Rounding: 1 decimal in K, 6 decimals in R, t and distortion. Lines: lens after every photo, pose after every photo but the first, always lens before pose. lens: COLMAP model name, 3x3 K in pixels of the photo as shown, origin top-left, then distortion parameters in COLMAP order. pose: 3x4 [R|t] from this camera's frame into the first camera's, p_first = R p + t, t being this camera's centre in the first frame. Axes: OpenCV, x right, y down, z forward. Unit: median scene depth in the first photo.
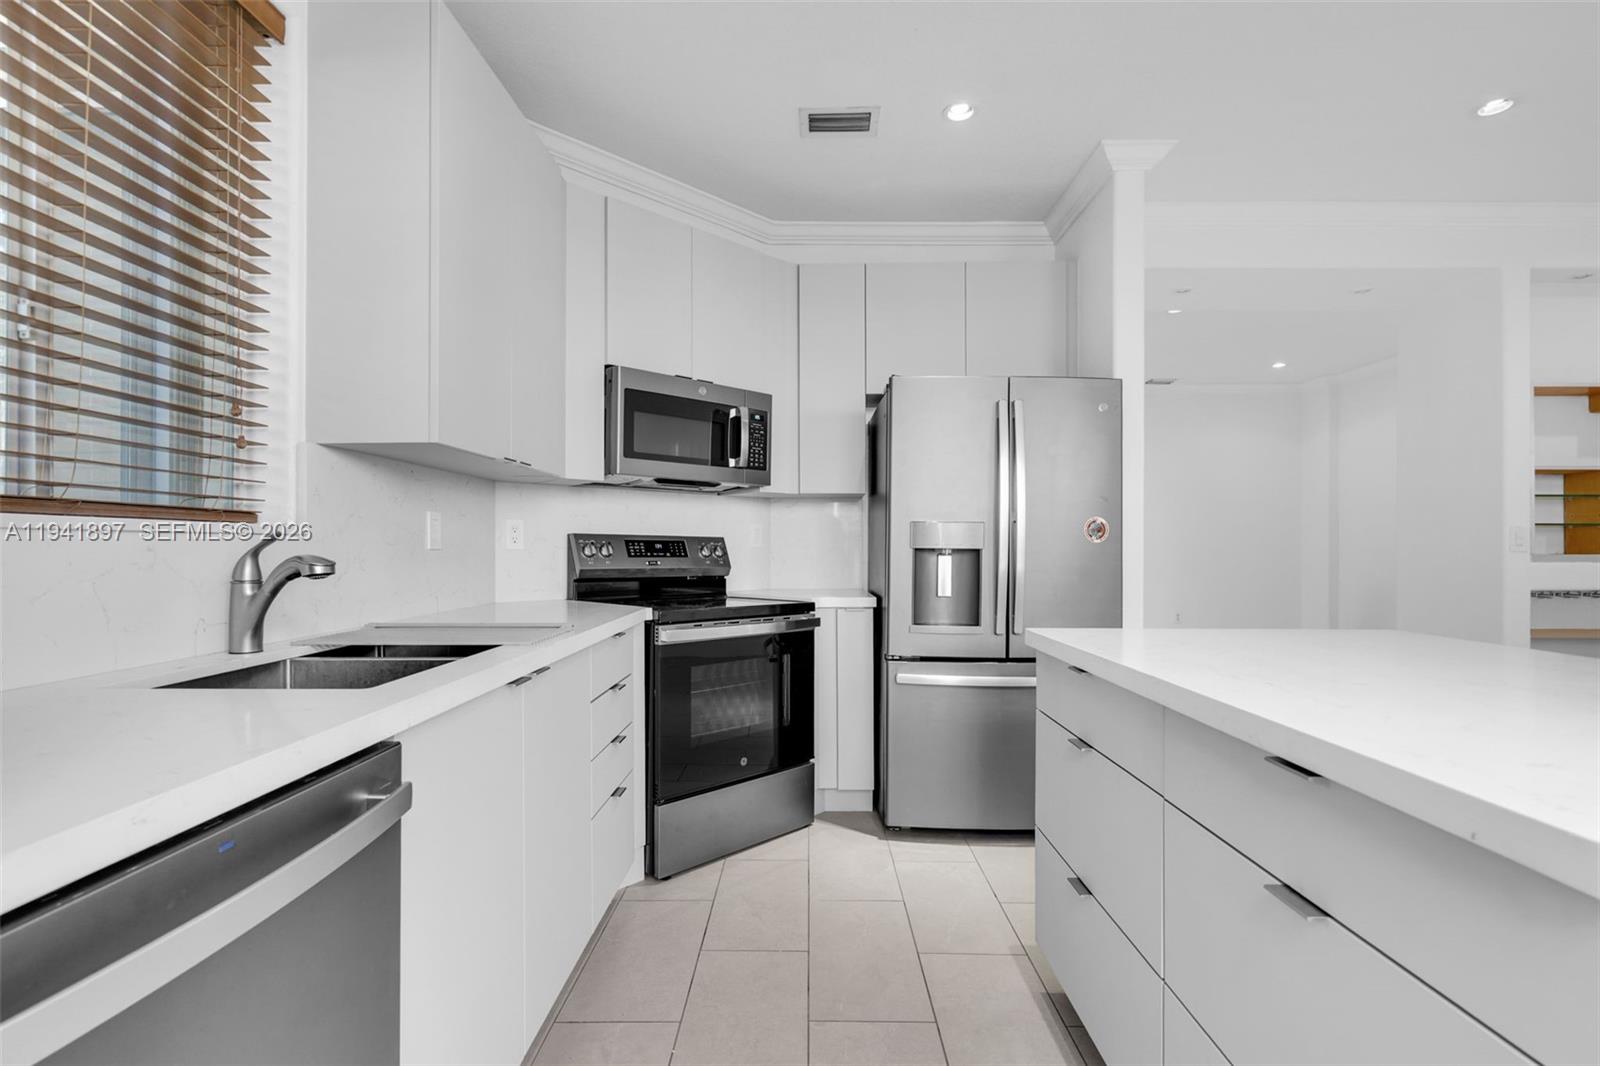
lens RADIAL K [[702.7, 0, 791.3], [0, 702.7, 544.6], [0, 0, 1]] dist [-0.014540, -0.000200]
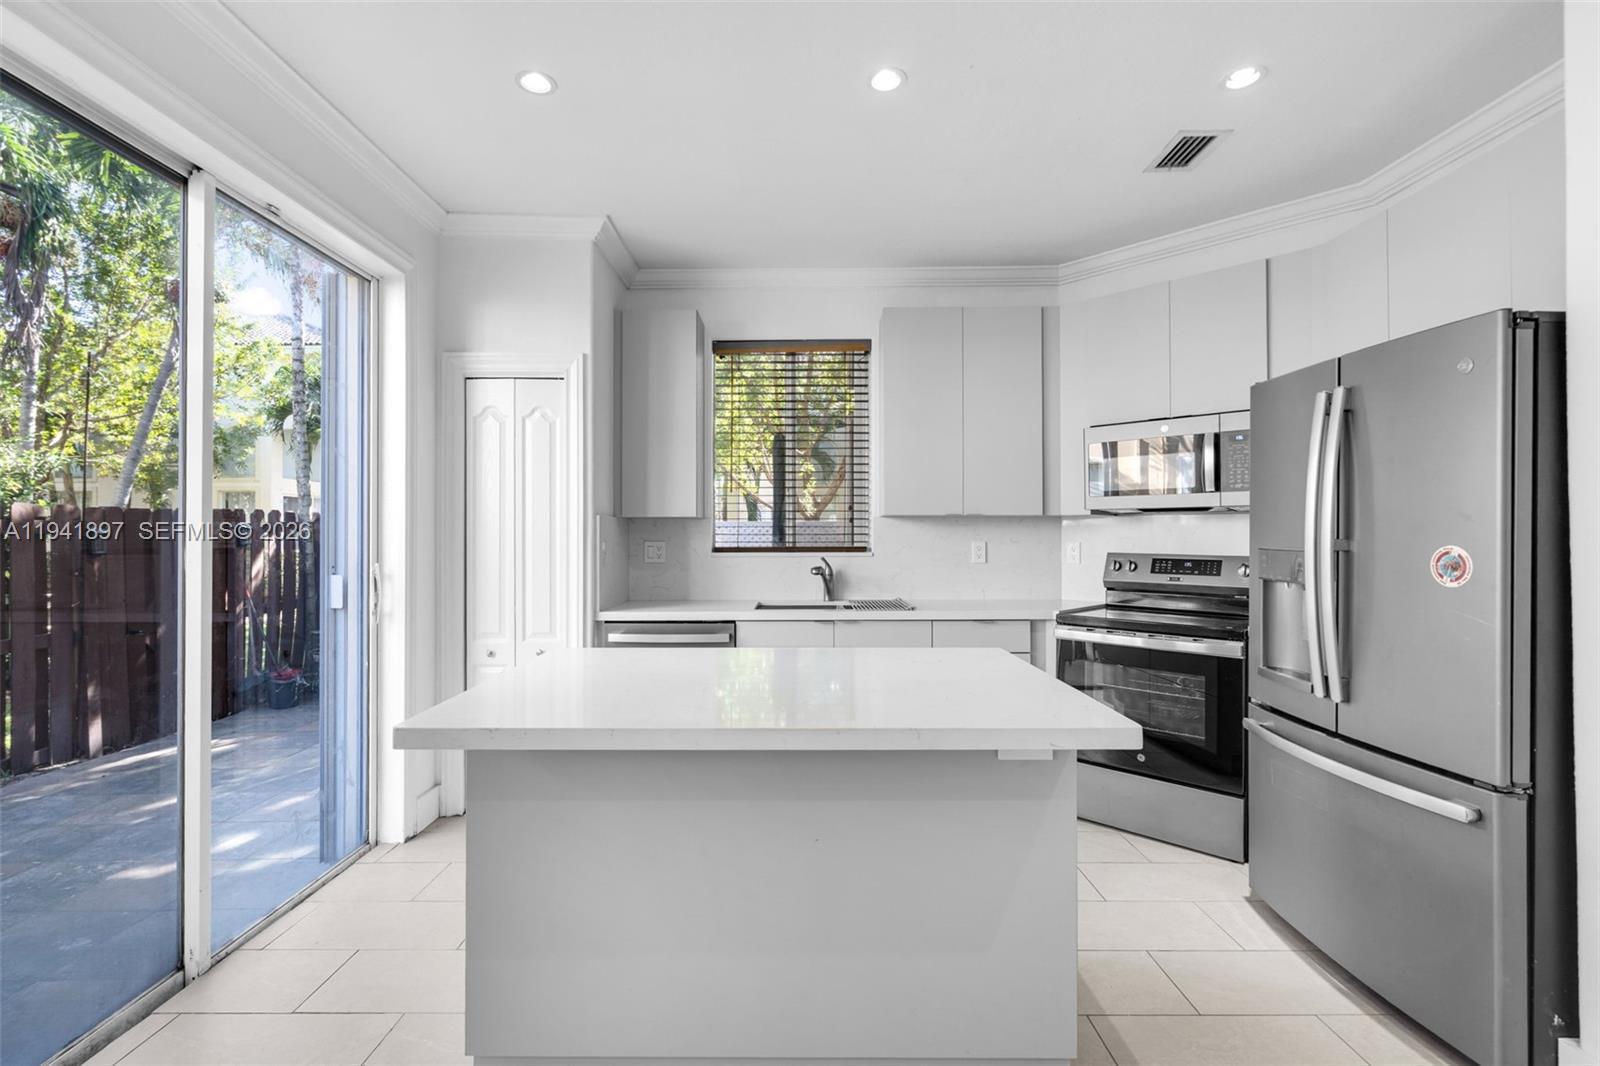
lens RADIAL K [[702.7, 0, 791.3], [0, 702.7, 544.6], [0, 0, 1]] dist [-0.014540, -0.000200]
pose [[0.006274, 0.010118, -0.999929, 1.043517], [0.003141, 0.999944, 0.010138, -0.048609], [0.999975, -0.003204, 0.006242, 0.413000]]
